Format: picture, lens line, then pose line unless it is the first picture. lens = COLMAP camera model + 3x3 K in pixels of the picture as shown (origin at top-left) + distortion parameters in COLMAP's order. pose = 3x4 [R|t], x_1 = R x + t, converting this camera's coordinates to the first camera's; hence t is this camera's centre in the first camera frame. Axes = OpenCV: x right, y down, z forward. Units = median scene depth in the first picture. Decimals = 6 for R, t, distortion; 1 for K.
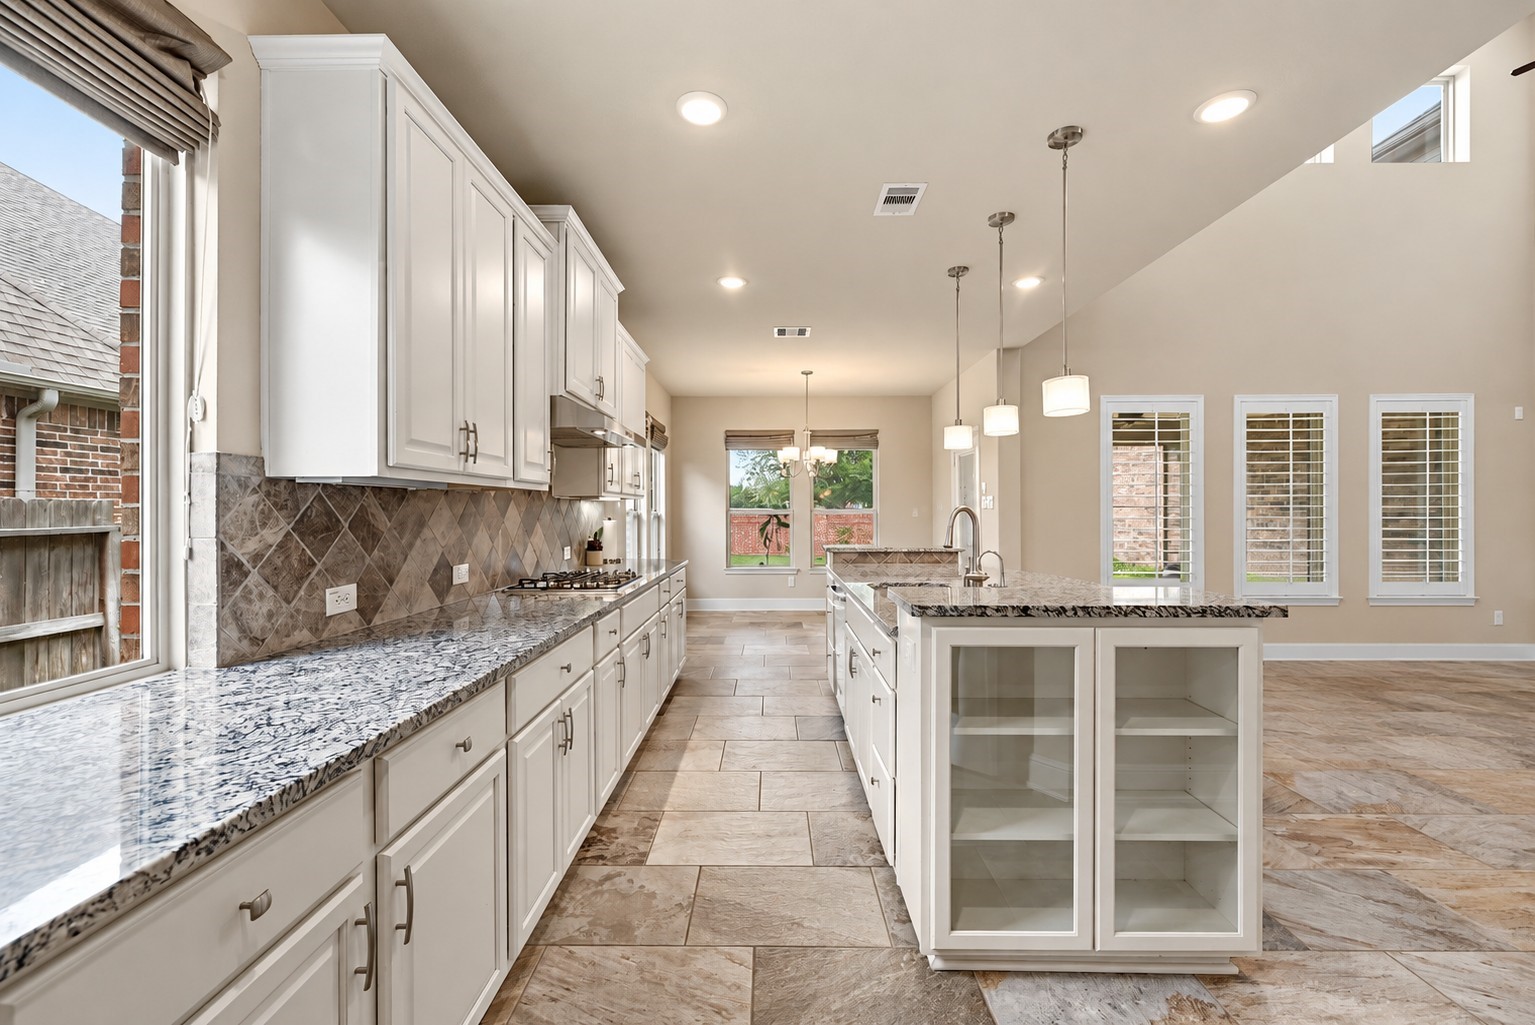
lens RADIAL K [[641.4, 0, 757.3], [0, 641.4, 510.1], [0, 0, 1]] dist [-0.001477, -0.000312]
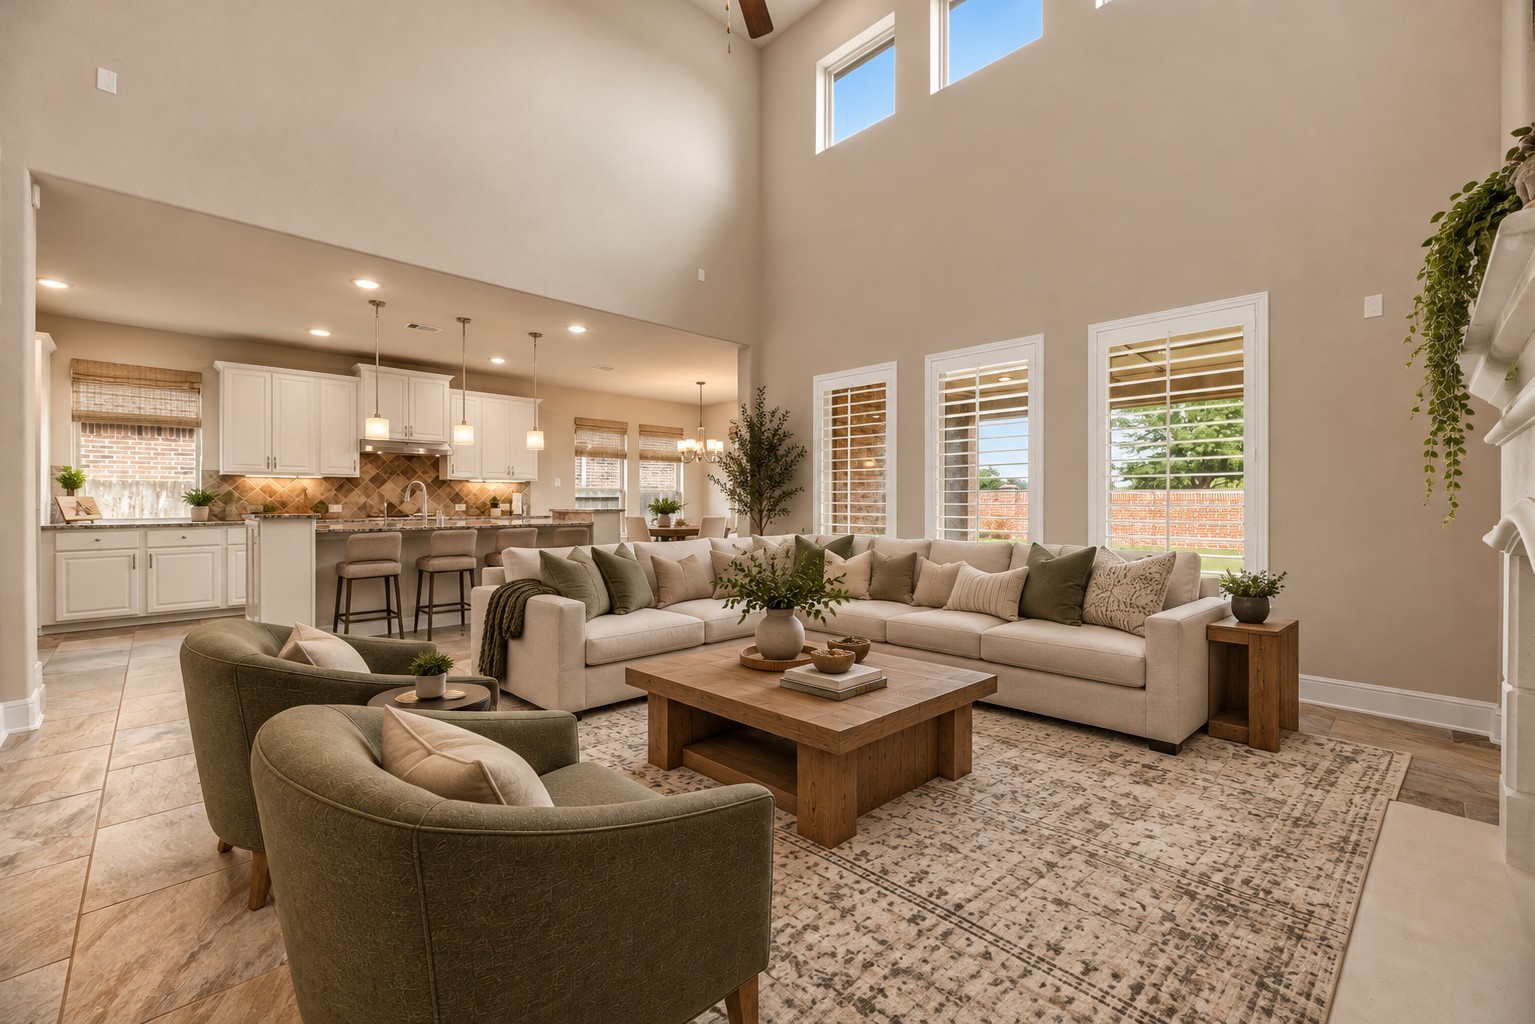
lens RADIAL K [[641.4, 0, 759.6], [0, 641.4, 497.8], [0, 0, 1]] dist [-0.001477, -0.000312]
pose [[0.710026, 0.006090, -0.704150, 4.096511], [-0.001861, 0.999975, 0.006773, 0.047944], [0.704173, -0.003499, 0.710019, 0.495925]]
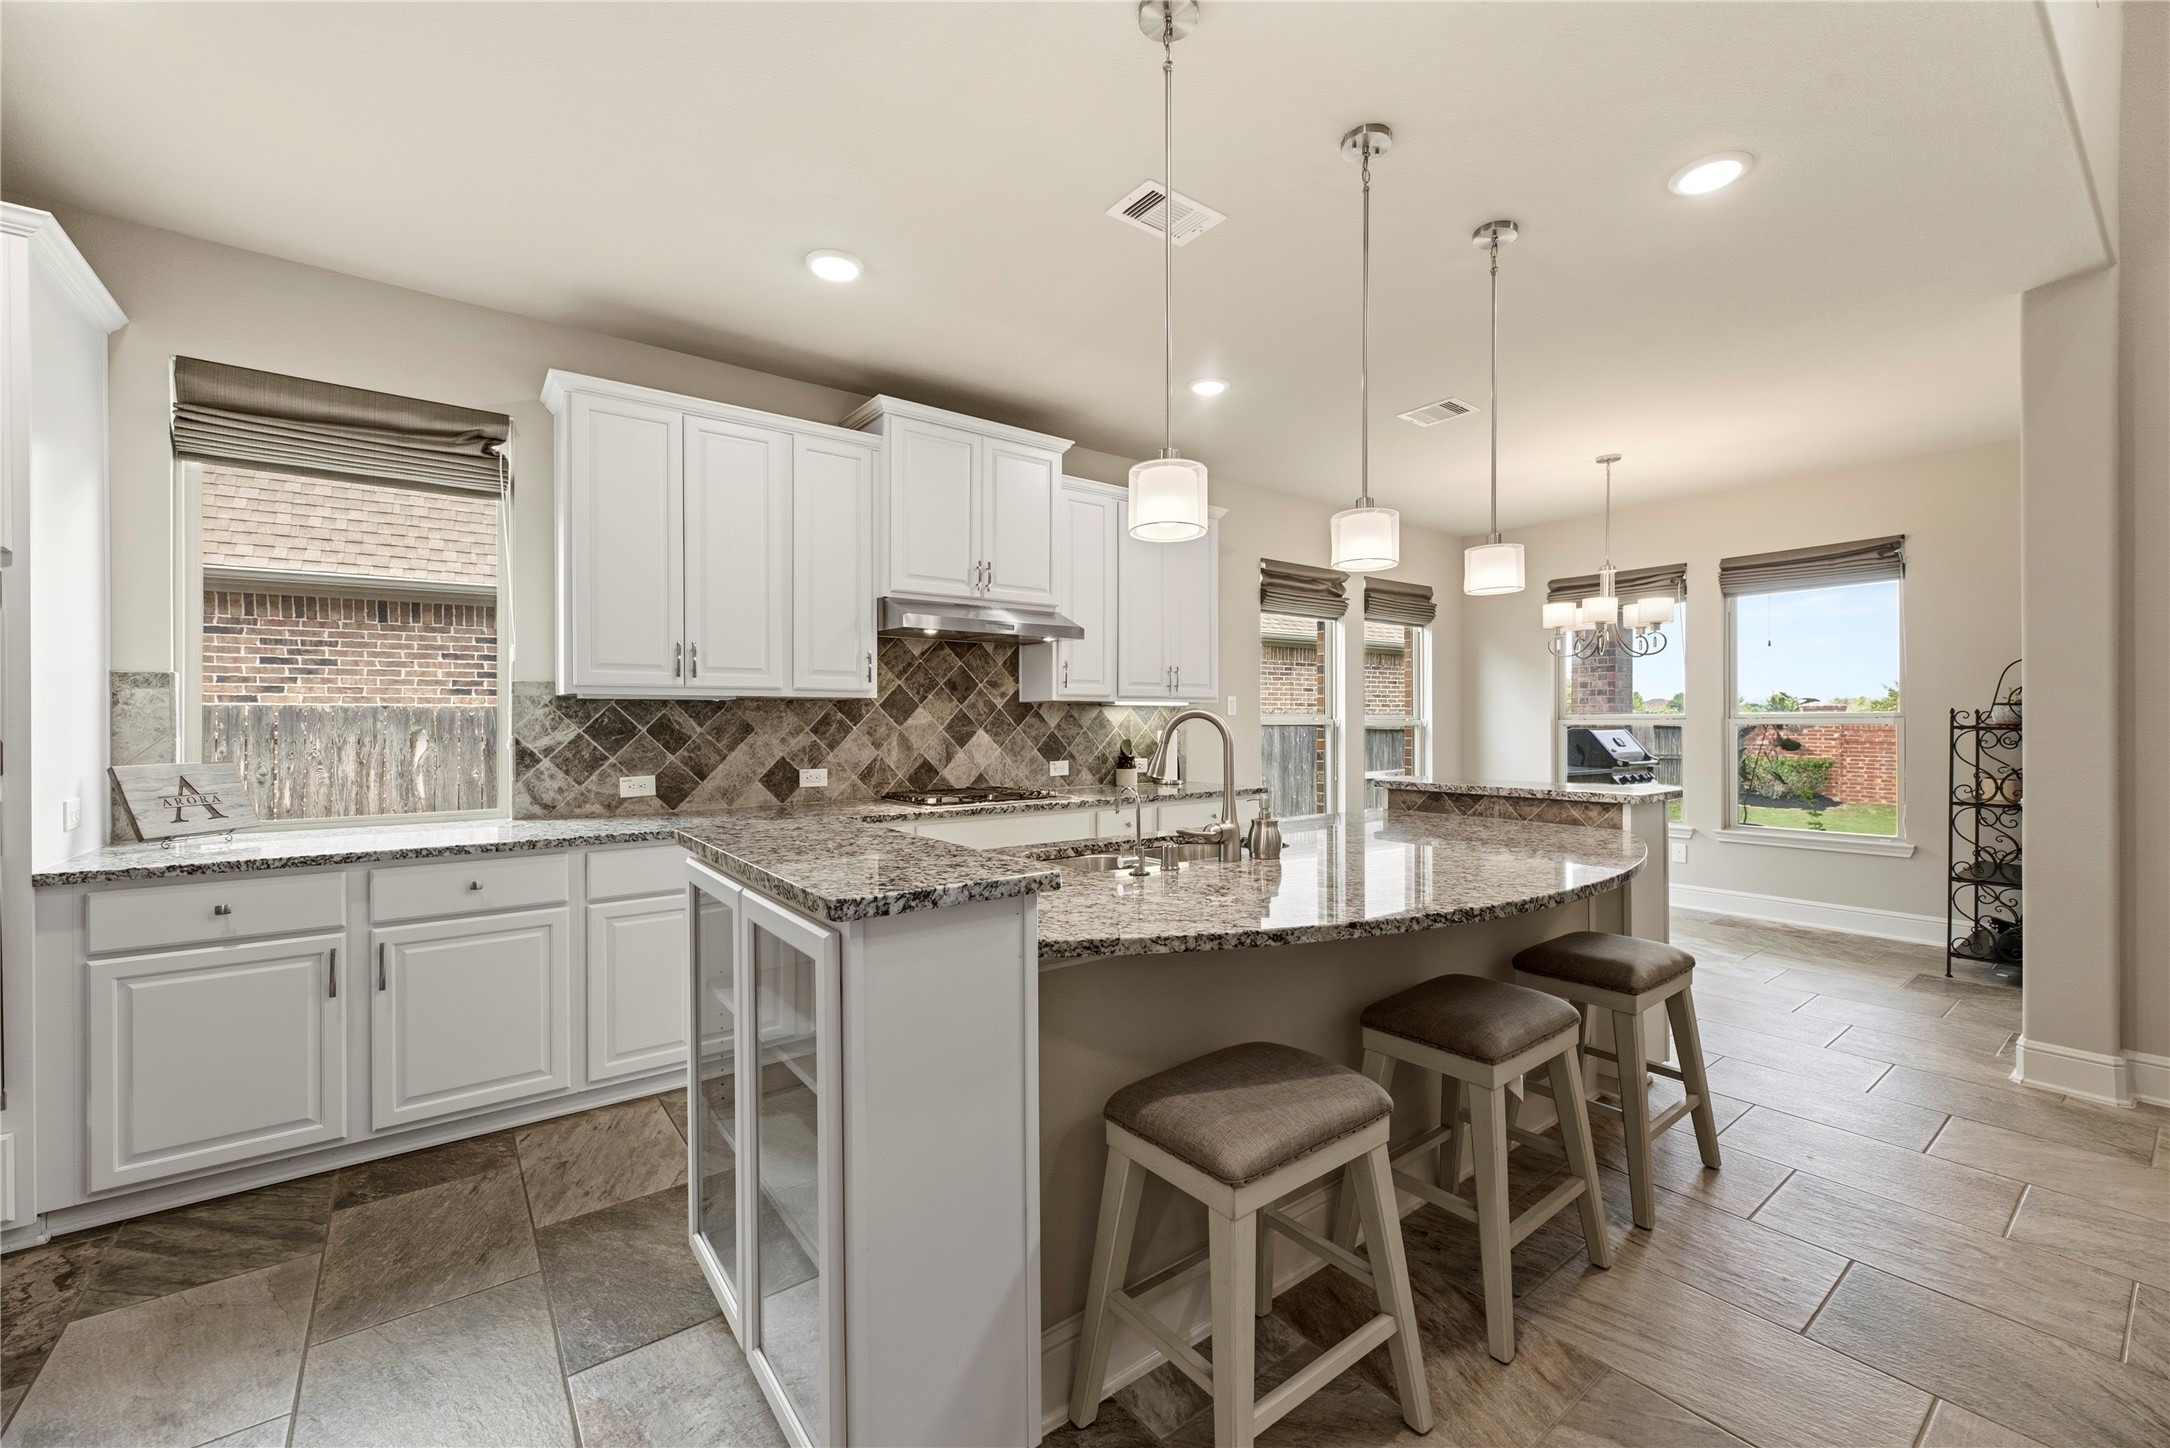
lens RADIAL K [[853.3, 0, 1013.3], [0, 853.3, 725.9], [0, 0, 1]] dist [-0.000620, 0.000092]
pose [[0.598833, 0.006341, -0.800848, 1.302334], [0.000998, 0.999962, 0.008663, 0.001539], [0.800873, -0.005987, 0.598804, 0.620665]]
